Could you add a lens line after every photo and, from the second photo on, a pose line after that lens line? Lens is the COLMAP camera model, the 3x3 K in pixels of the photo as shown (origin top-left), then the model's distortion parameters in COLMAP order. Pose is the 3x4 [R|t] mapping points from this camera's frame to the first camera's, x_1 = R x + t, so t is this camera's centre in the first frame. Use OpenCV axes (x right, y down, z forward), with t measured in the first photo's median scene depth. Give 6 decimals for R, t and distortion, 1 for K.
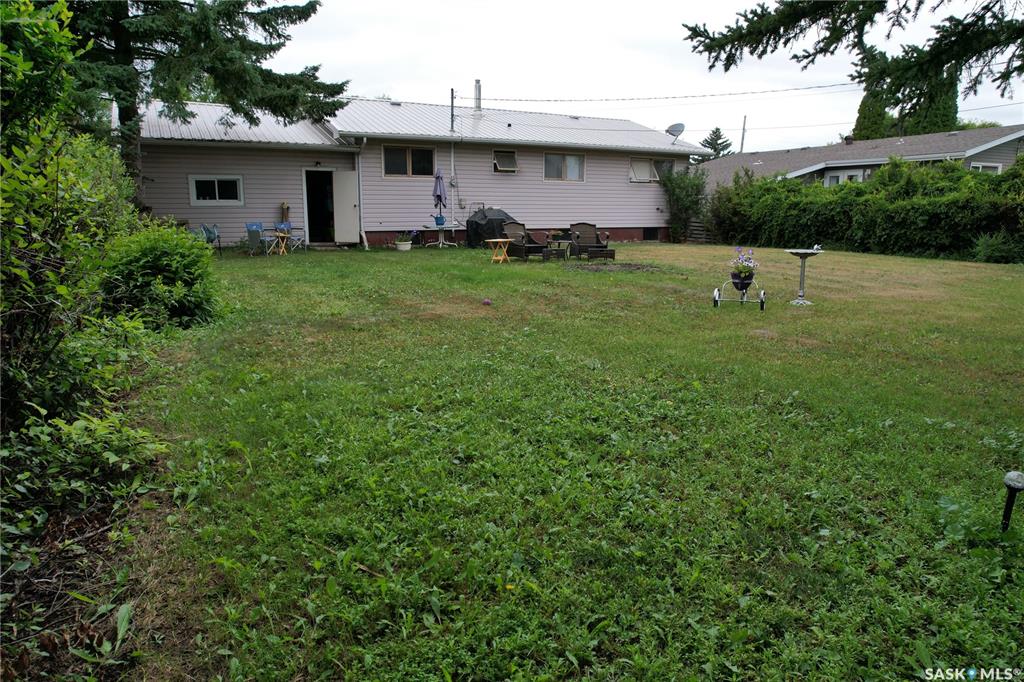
lens RADIAL K [[644.2, 0, 512.0], [0, 644.2, 341.0], [0, 0, 1]] dist [-0.031490, -0.000606]
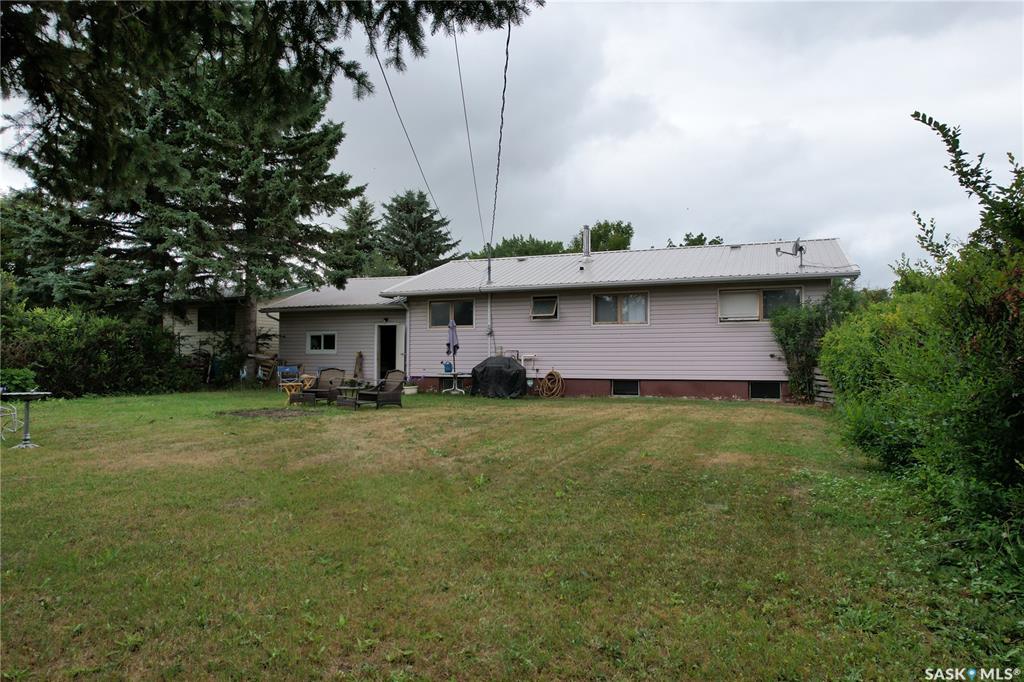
lens RADIAL K [[644.2, 0, 512.0], [0, 644.2, 341.0], [0, 0, 1]] dist [-0.031490, -0.000606]
pose [[0.644938, -0.019389, -0.763989, 0.727689], [-0.151321, 0.976646, -0.152527, -0.084170], [0.749104, 0.213978, 0.626942, 0.404855]]
